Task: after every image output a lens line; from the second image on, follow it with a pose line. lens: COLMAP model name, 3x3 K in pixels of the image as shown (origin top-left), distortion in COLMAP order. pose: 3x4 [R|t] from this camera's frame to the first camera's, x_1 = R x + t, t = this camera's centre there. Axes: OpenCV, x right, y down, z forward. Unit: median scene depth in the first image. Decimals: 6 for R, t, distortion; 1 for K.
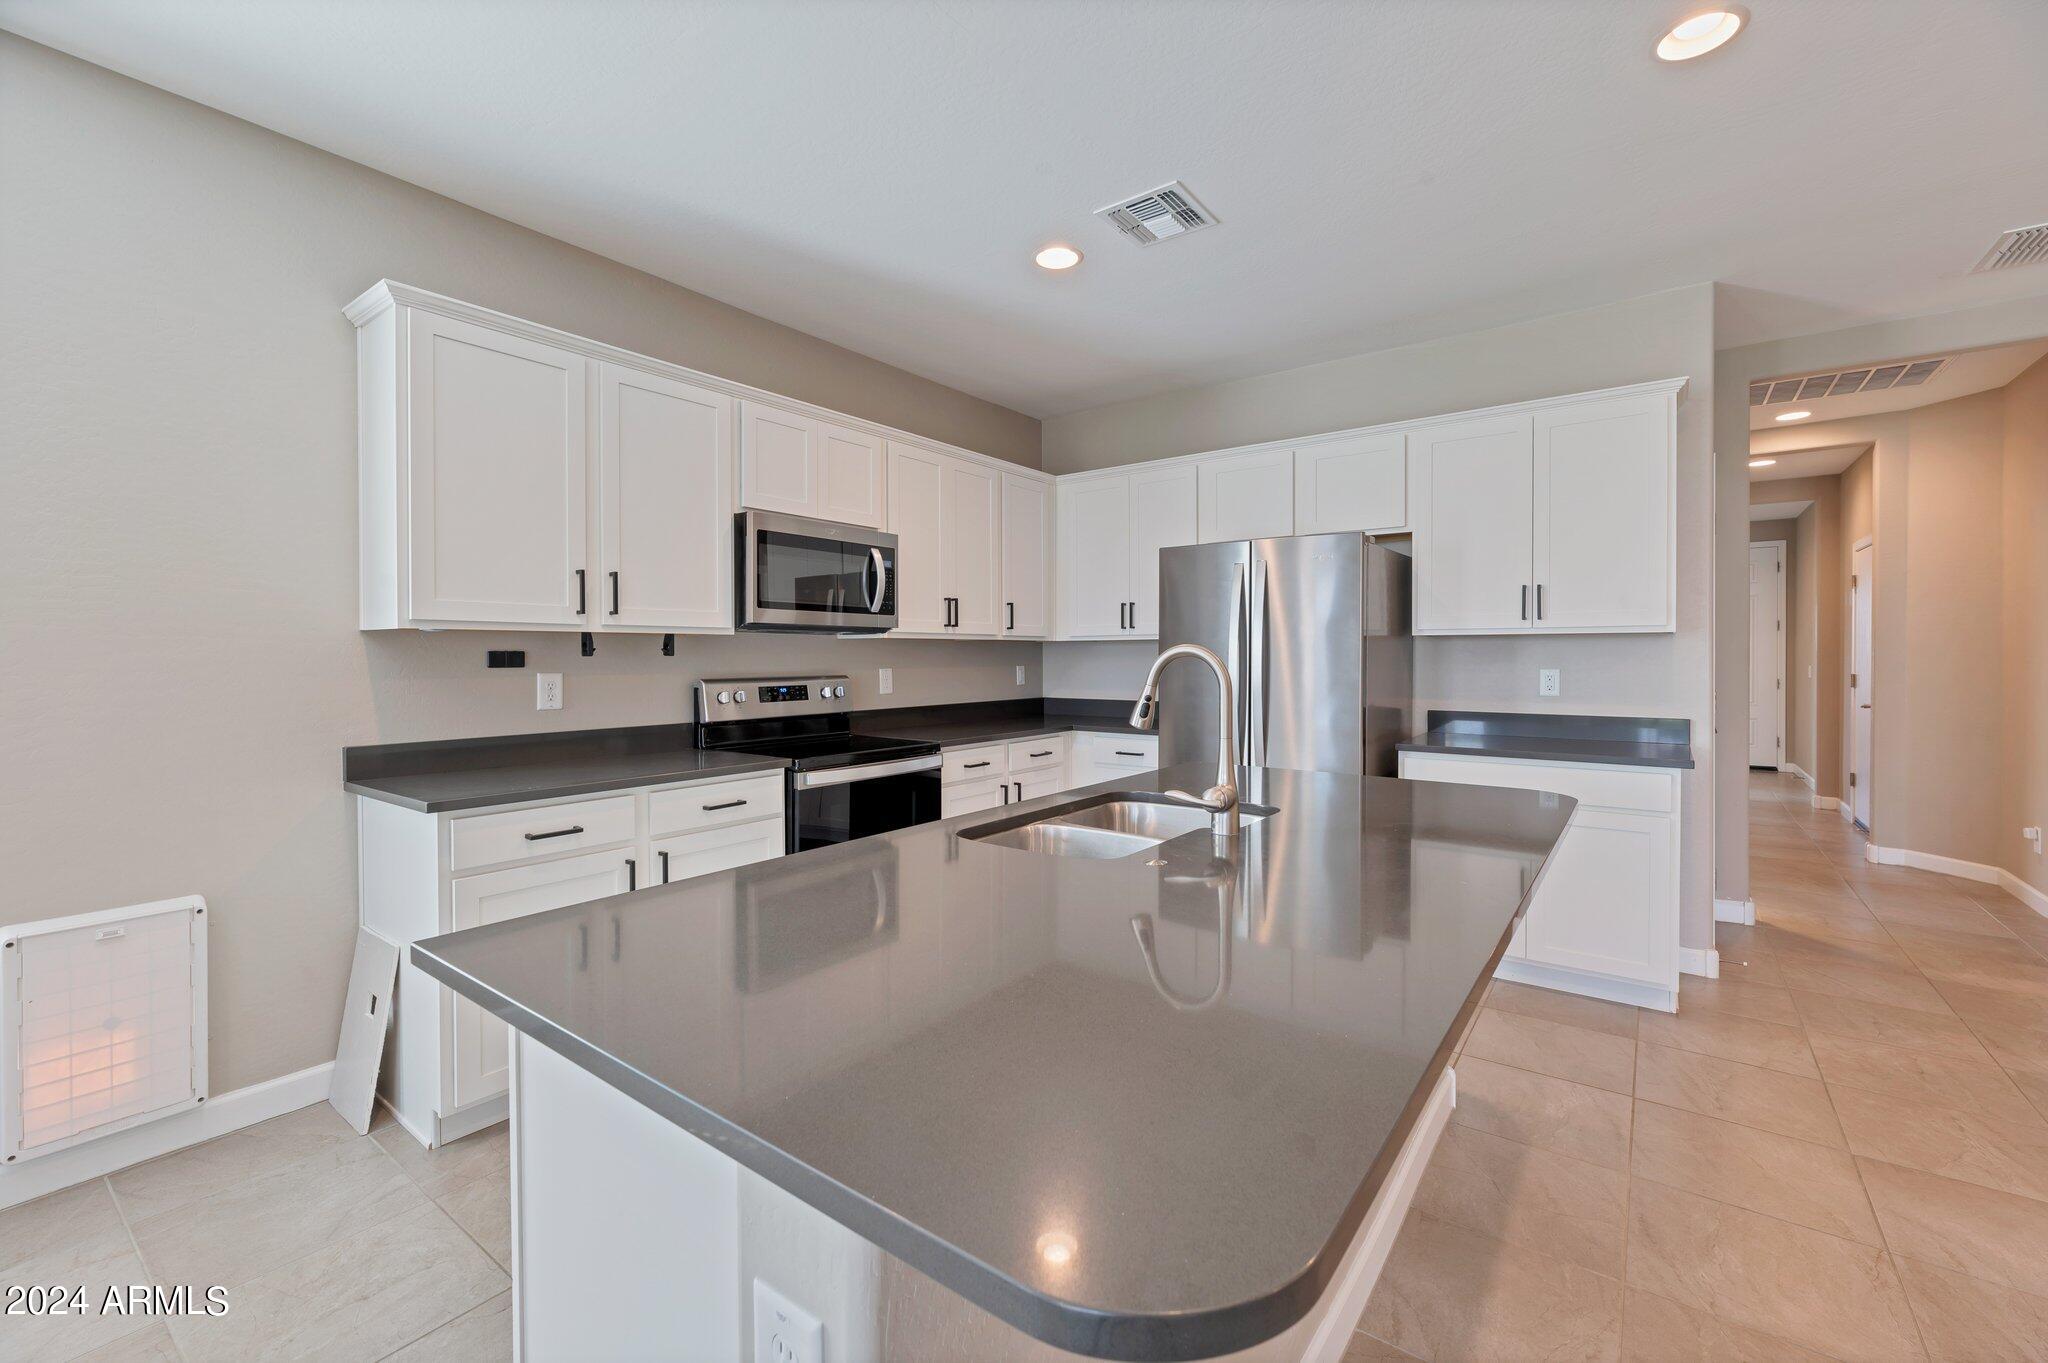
lens RADIAL K [[854.6, 0, 1021.5], [0, 854.6, 661.6], [0, 0, 1]] dist [0.002863, 0.000457]
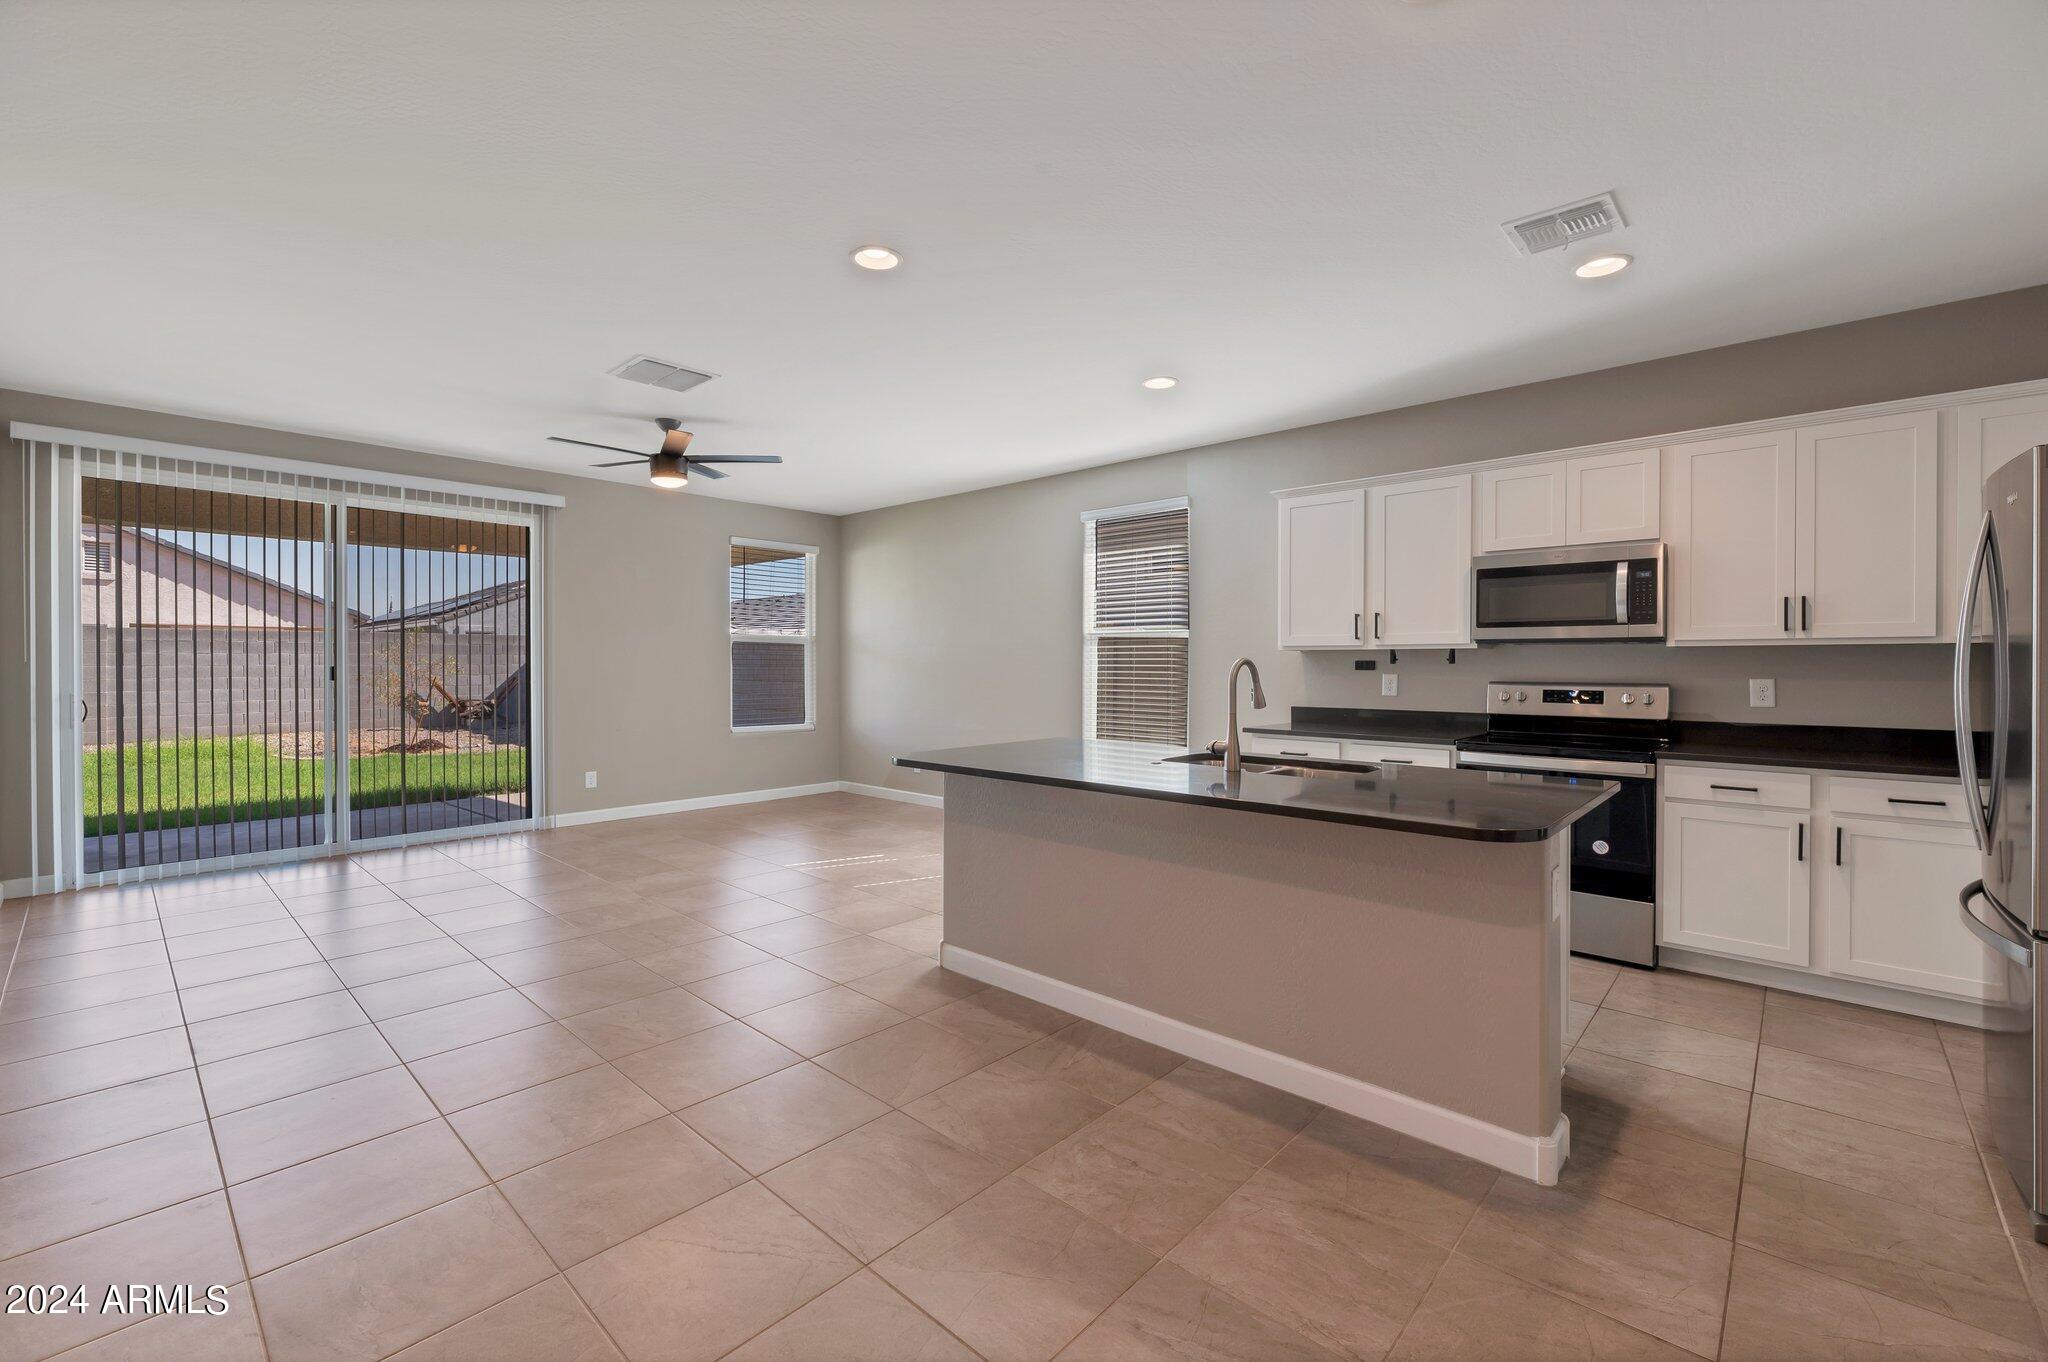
lens RADIAL K [[854.6, 0, 1017.8], [0, 854.6, 672.0], [0, 0, 1]] dist [0.002863, 0.000457]
pose [[-0.102480, 0.014360, -0.994631, 0.954273], [-0.007583, 0.999855, 0.015217, -0.008084], [0.994706, 0.009101, -0.102356, 0.370775]]
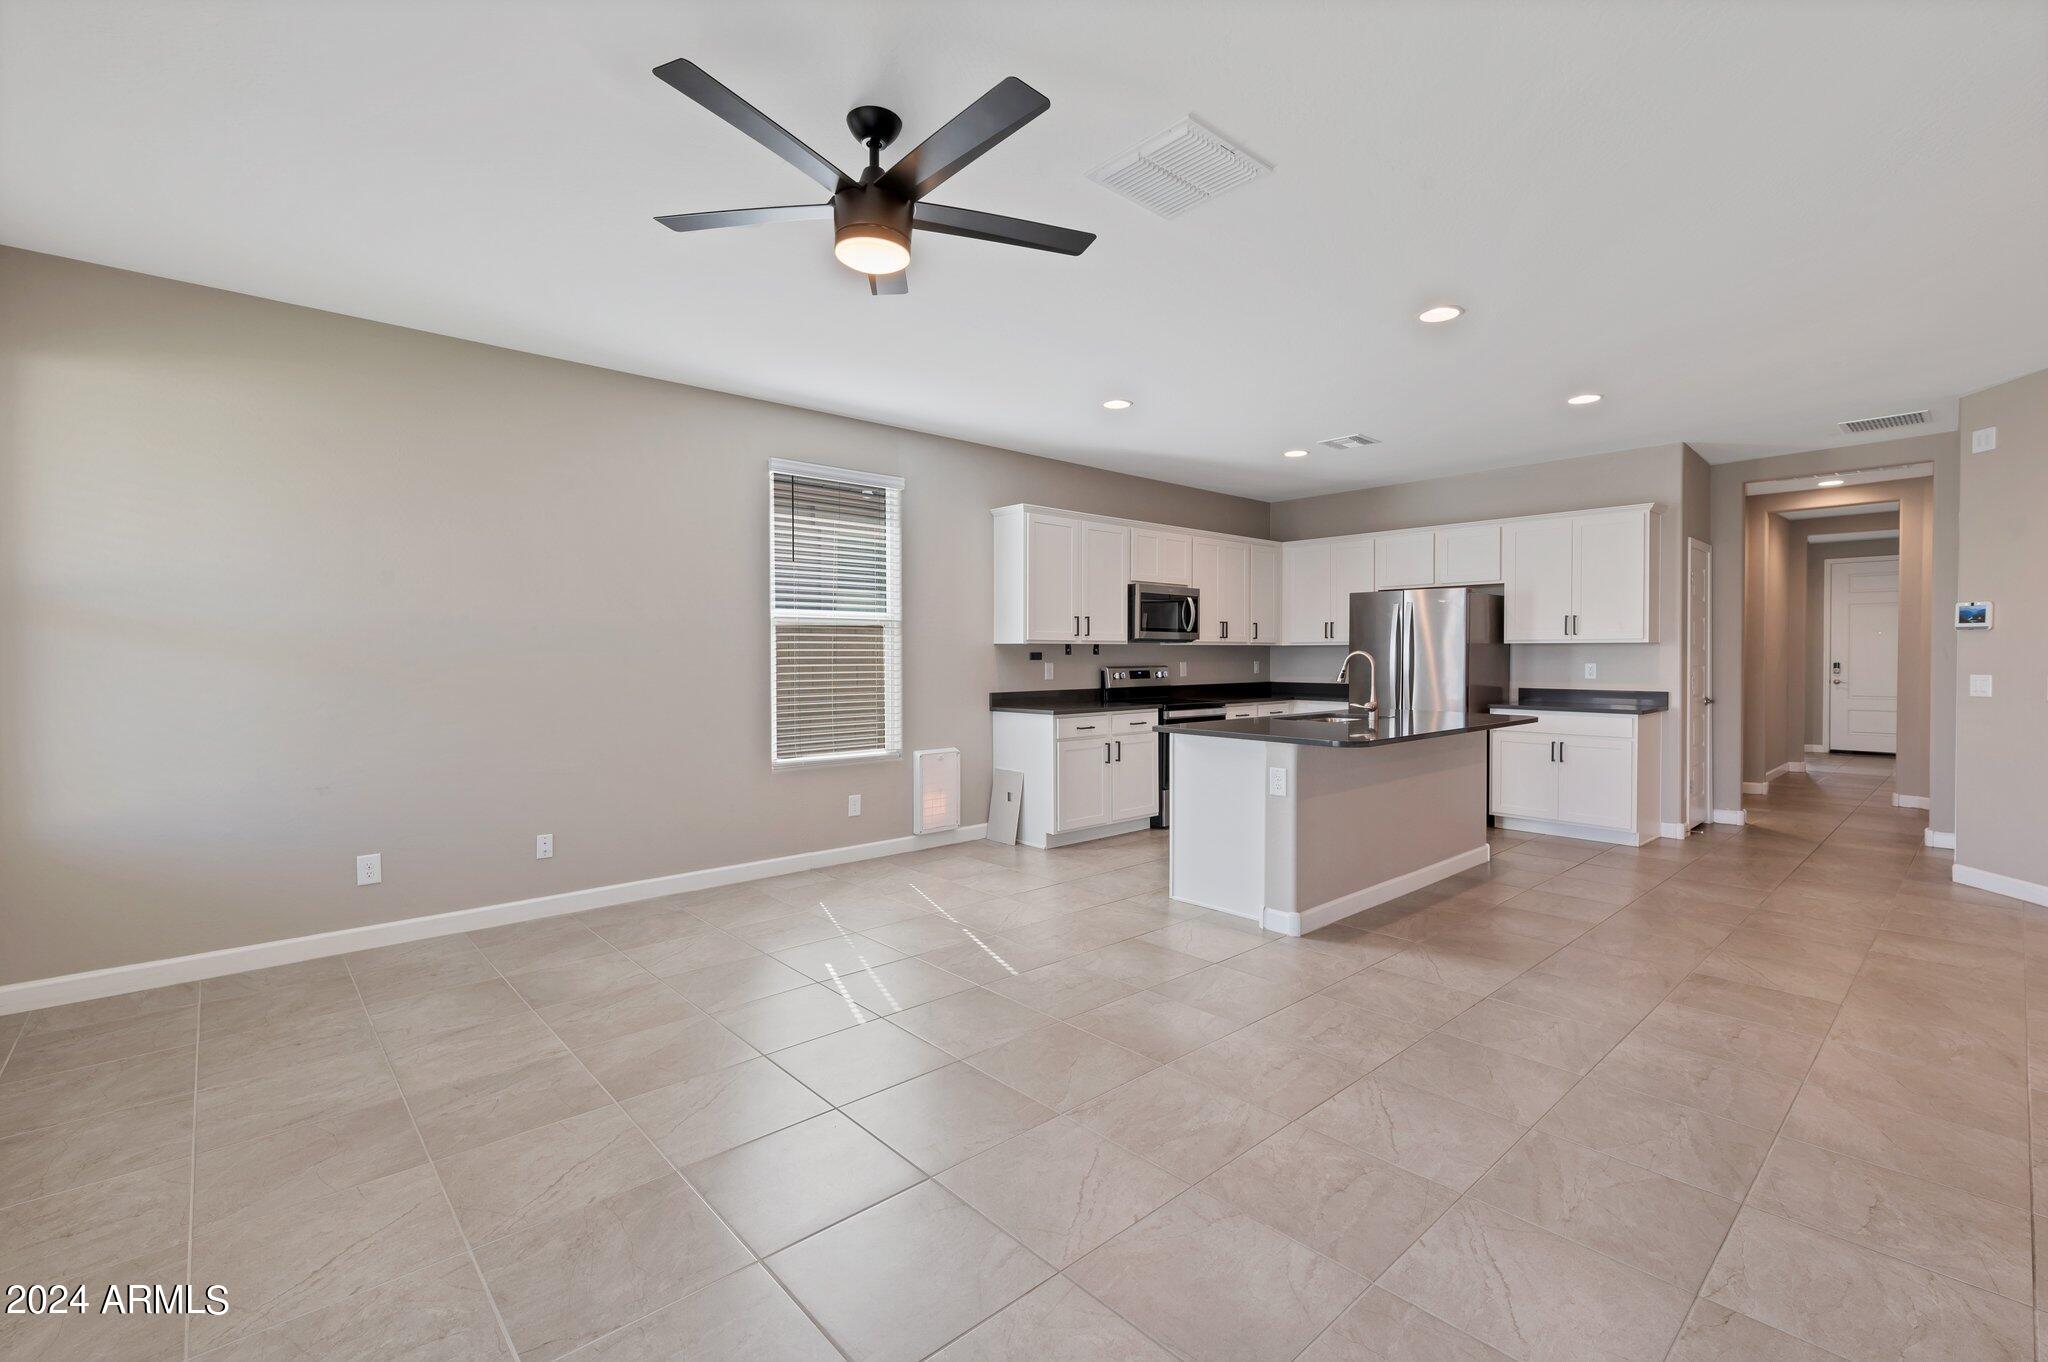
lens RADIAL K [[887.2, 0, 1023.4], [0, 887.2, 677.9], [0, 0, 1]] dist [0.000852, -0.000208]
pose [[0.981358, 0.005986, -0.192094, -0.154105], [-0.002318, 0.999811, 0.019314, 0.006897], [0.192173, -0.018508, 0.981187, -0.973749]]
